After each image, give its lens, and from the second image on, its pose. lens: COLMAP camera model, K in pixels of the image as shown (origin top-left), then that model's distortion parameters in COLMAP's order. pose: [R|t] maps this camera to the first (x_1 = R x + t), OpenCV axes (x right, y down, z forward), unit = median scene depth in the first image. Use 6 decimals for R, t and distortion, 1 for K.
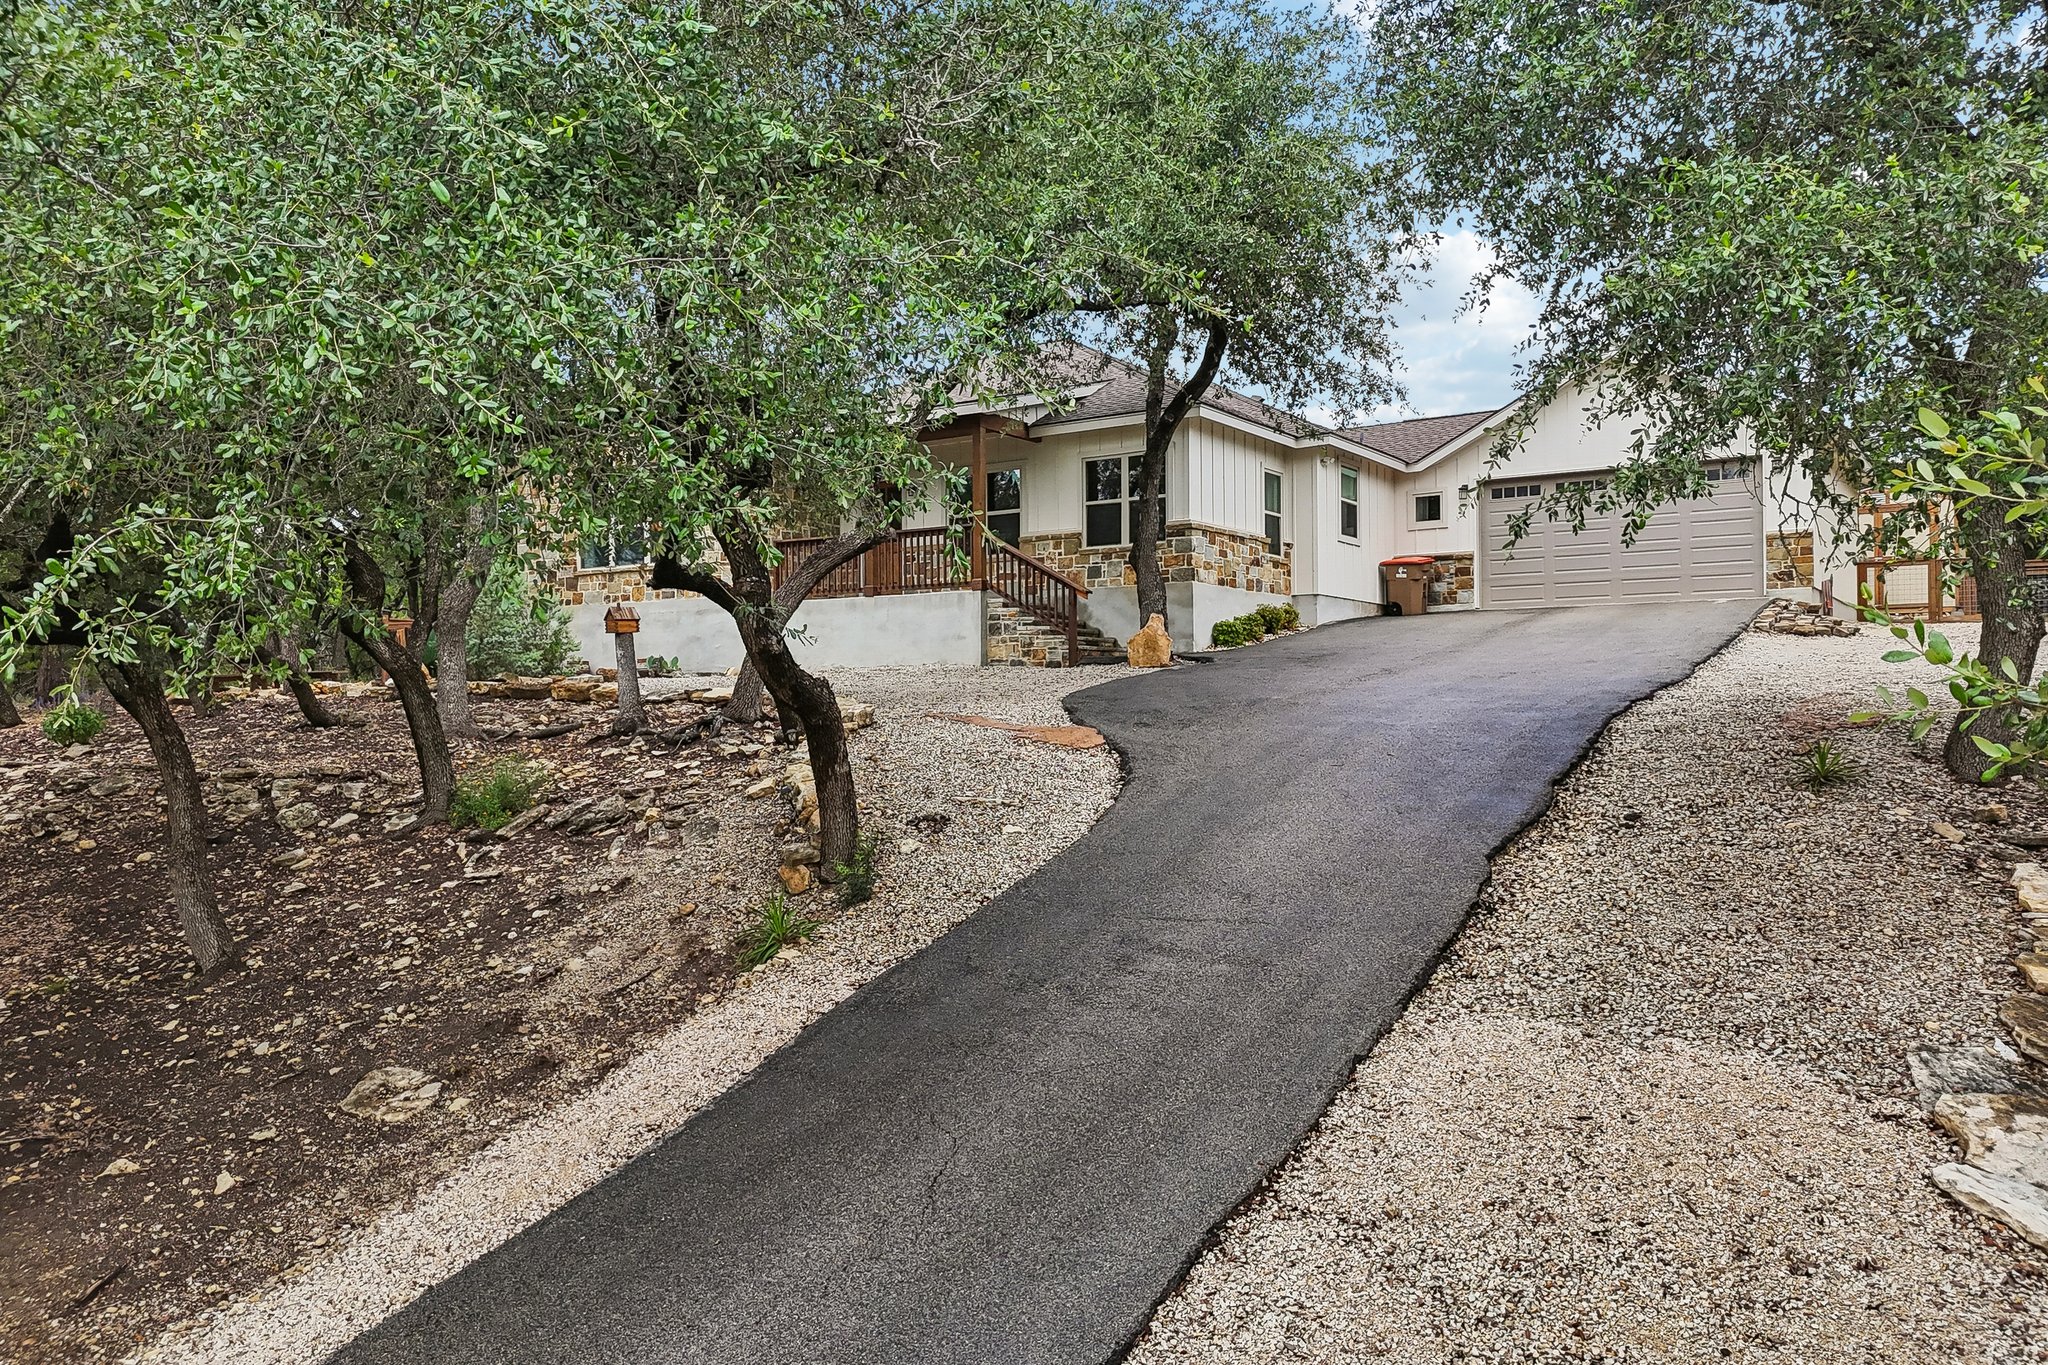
lens RADIAL K [[1532.3, 0, 1024.0], [0, 1532.3, 682.5], [0, 0, 1]] dist [0.055759, -0.055534]
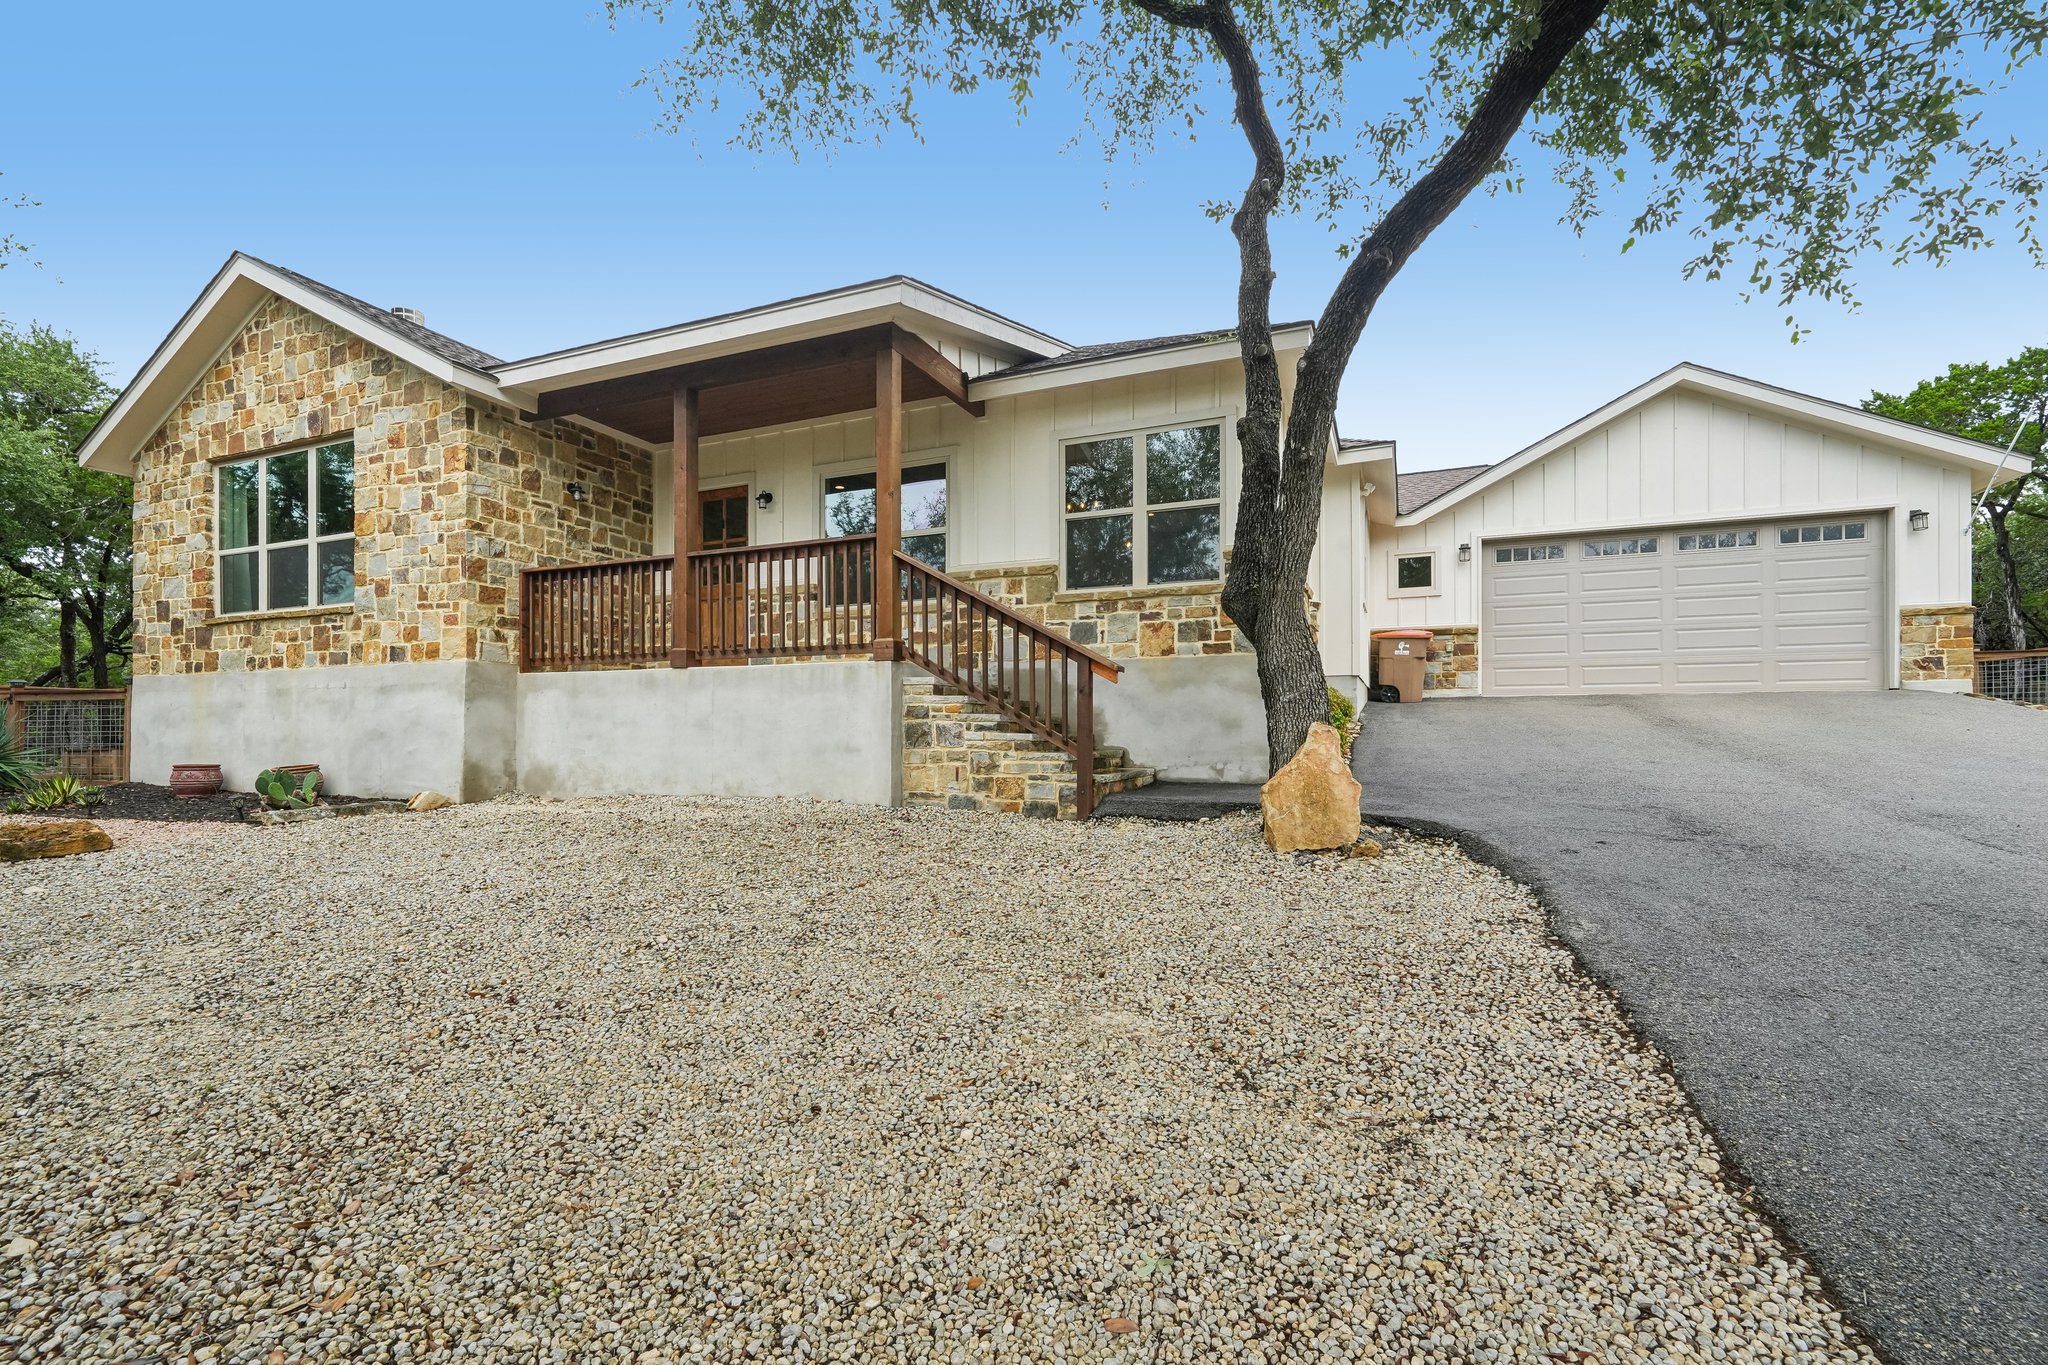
lens RADIAL K [[892.9, 0, 1012.2], [0, 892.9, 707.1], [0, 0, 1]] dist [-0.000045, 0.000145]
pose [[0.983727, 0.010429, 0.179369, -0.039922], [-0.008804, 0.999913, -0.009856, -0.039528], [-0.179456, 0.008116, 0.983733, 0.658539]]
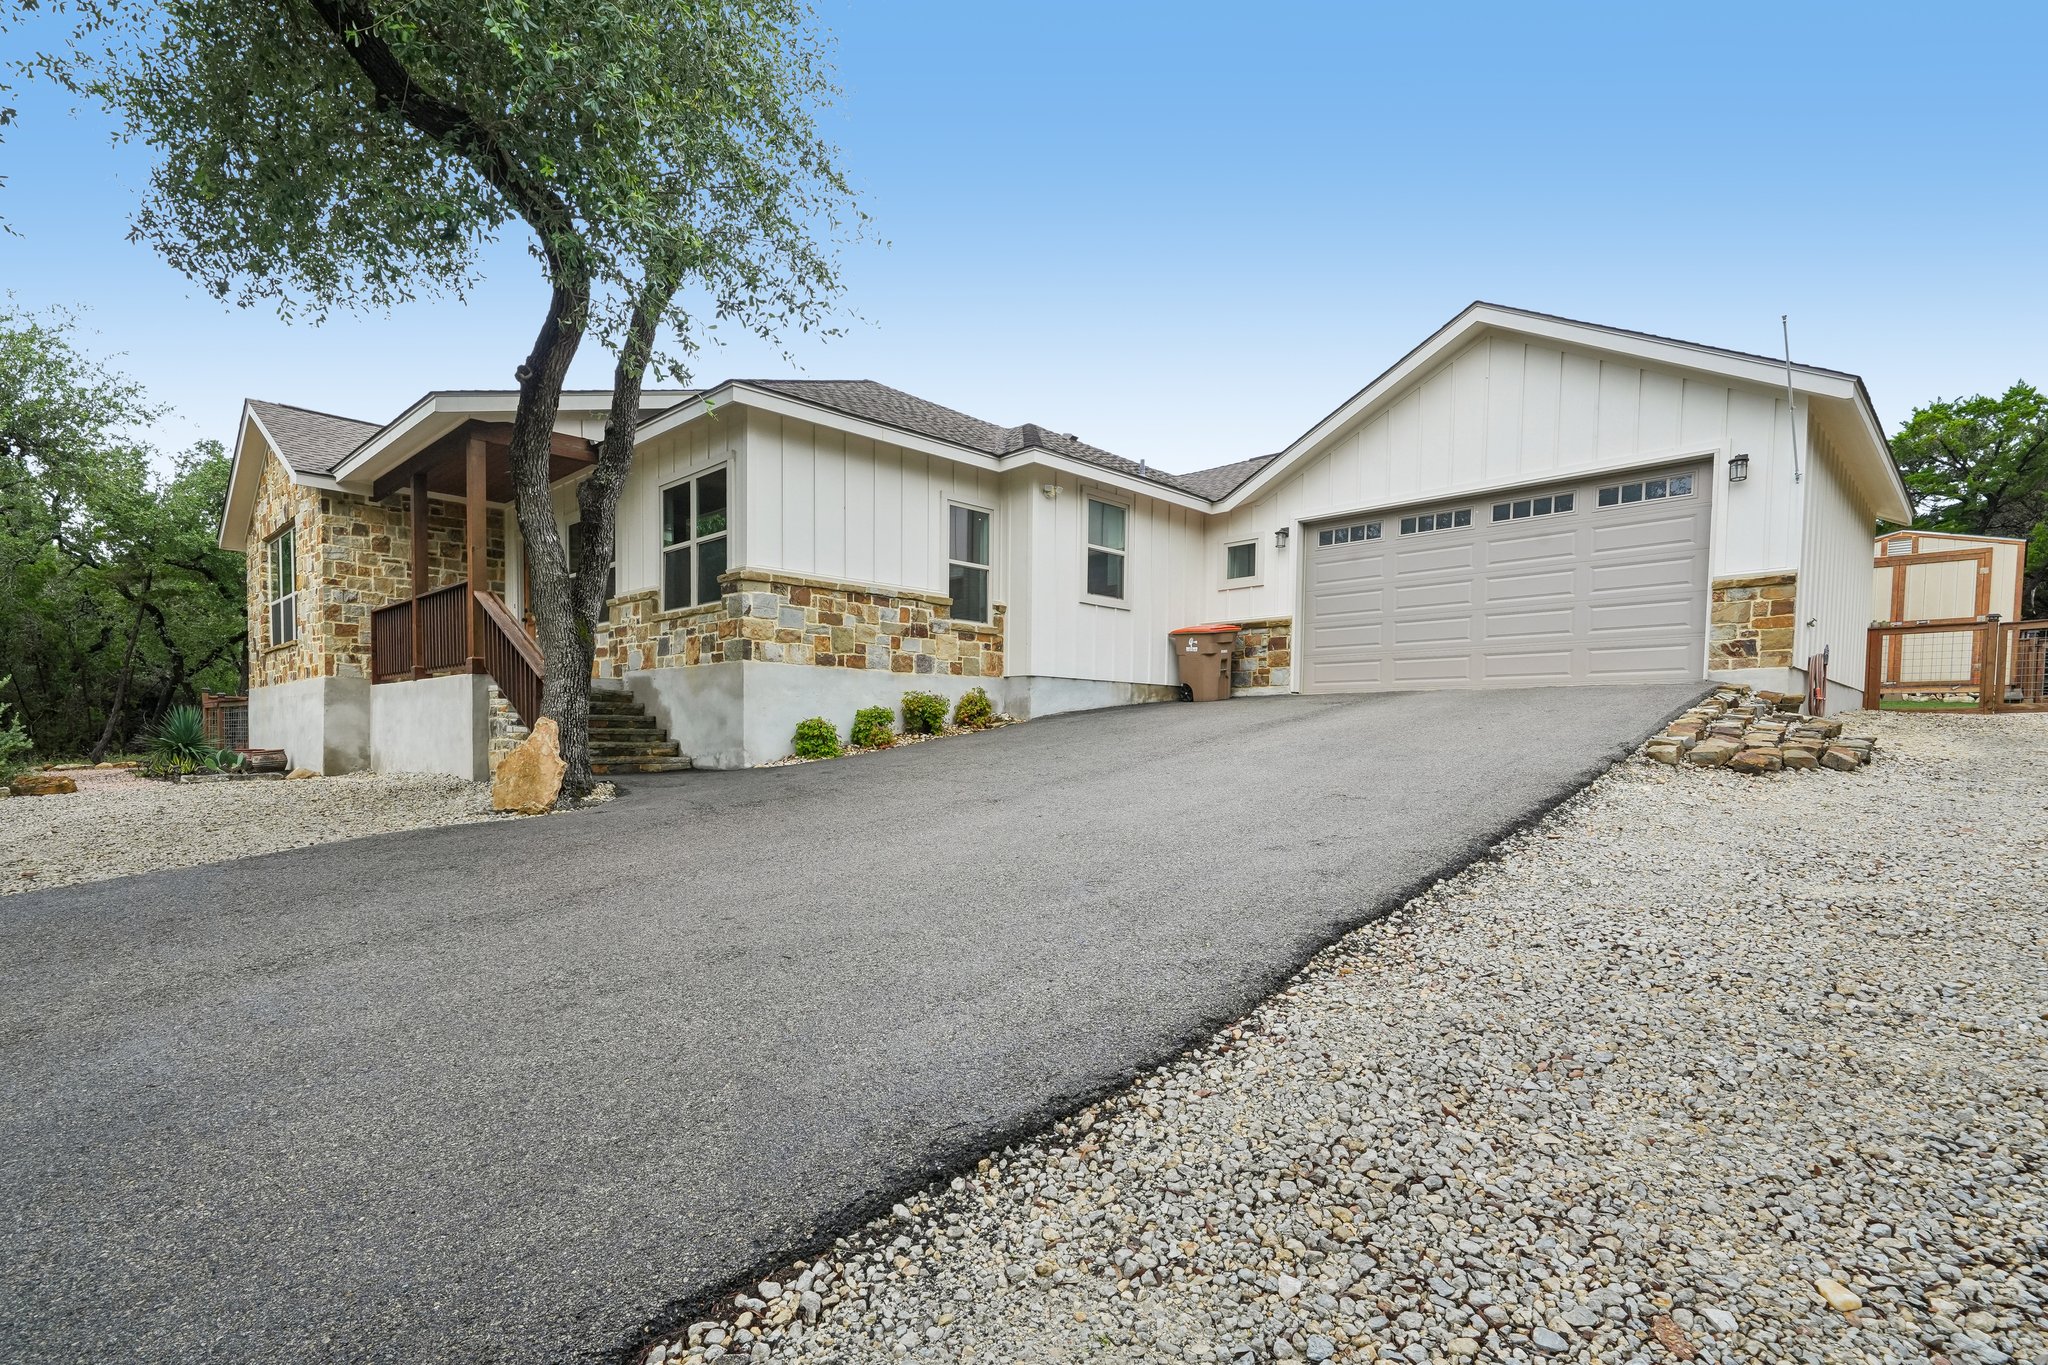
lens RADIAL K [[999.5, 0, 1030.1], [0, 999.5, 756.8], [0, 0, 1]] dist [0.005603, -0.000215]
pose [[0.981998, 0.015488, -0.188254, 0.295032], [-0.008114, 0.999172, 0.039879, -0.040063], [0.188716, -0.037634, 0.981310, 0.563682]]
